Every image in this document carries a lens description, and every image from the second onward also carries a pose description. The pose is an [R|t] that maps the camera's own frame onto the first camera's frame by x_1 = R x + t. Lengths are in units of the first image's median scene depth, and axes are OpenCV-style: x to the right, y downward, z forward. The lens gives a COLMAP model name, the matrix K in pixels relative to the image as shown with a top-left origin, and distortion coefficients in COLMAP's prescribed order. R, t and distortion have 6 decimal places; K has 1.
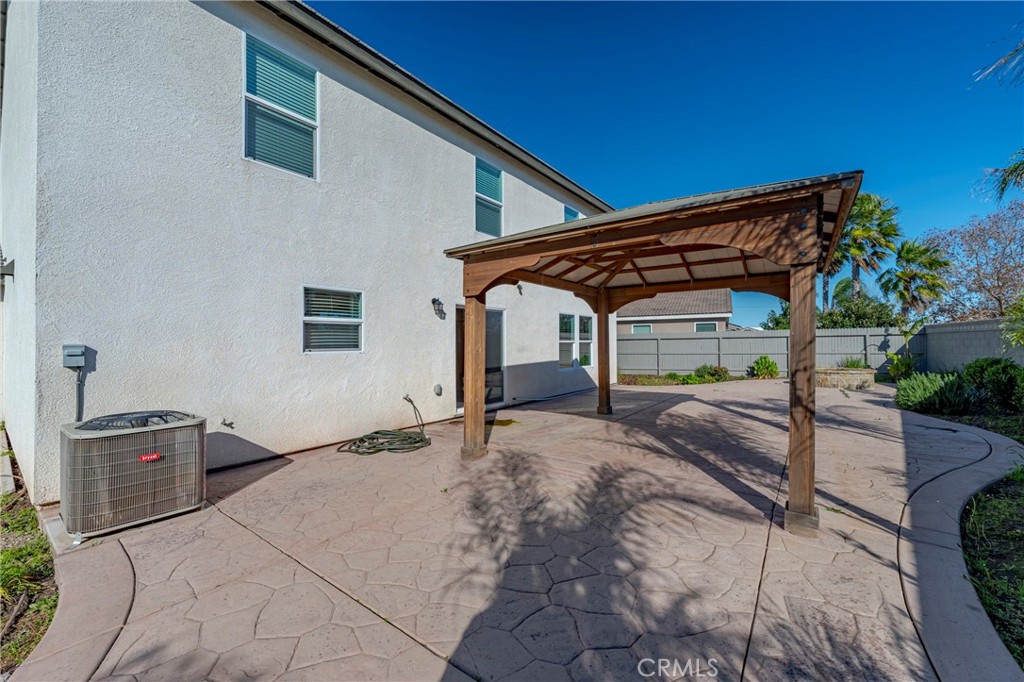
lens RADIAL K [[406.7, 0, 515.9], [0, 406.7, 341.5], [0, 0, 1]] dist [-0.001392, -0.000246]
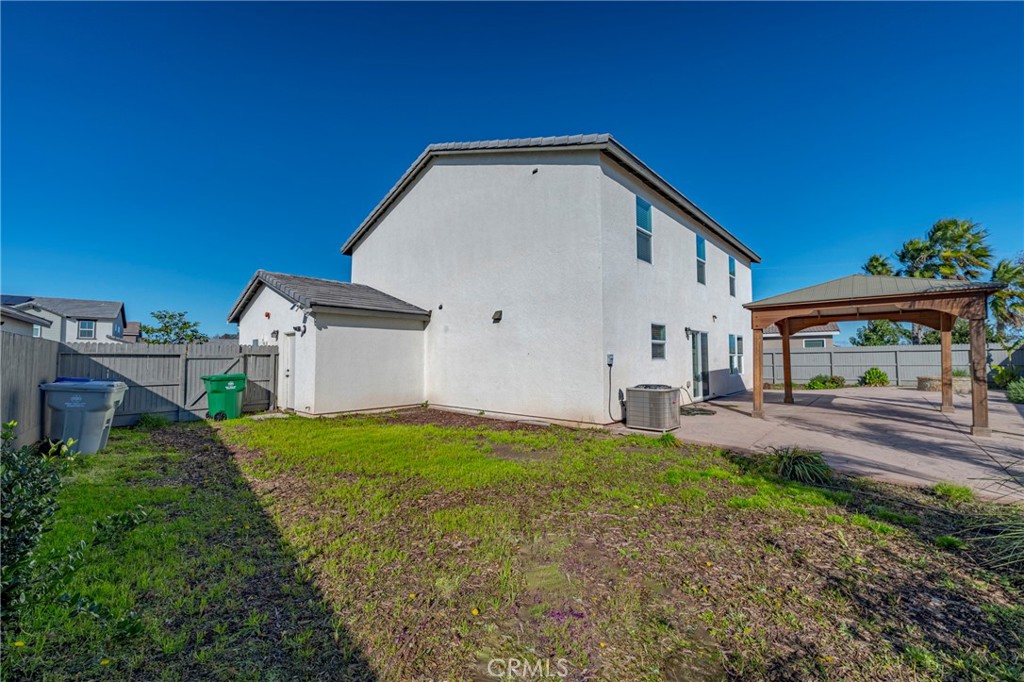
lens RADIAL K [[406.7, 0, 508.2], [0, 406.7, 343.7], [0, 0, 1]] dist [-0.001392, -0.000246]
pose [[0.994090, -0.002119, -0.108540, -0.339373], [-0.001366, 0.999486, -0.032021, 0.005366], [0.108552, 0.031980, 0.993576, -0.314336]]
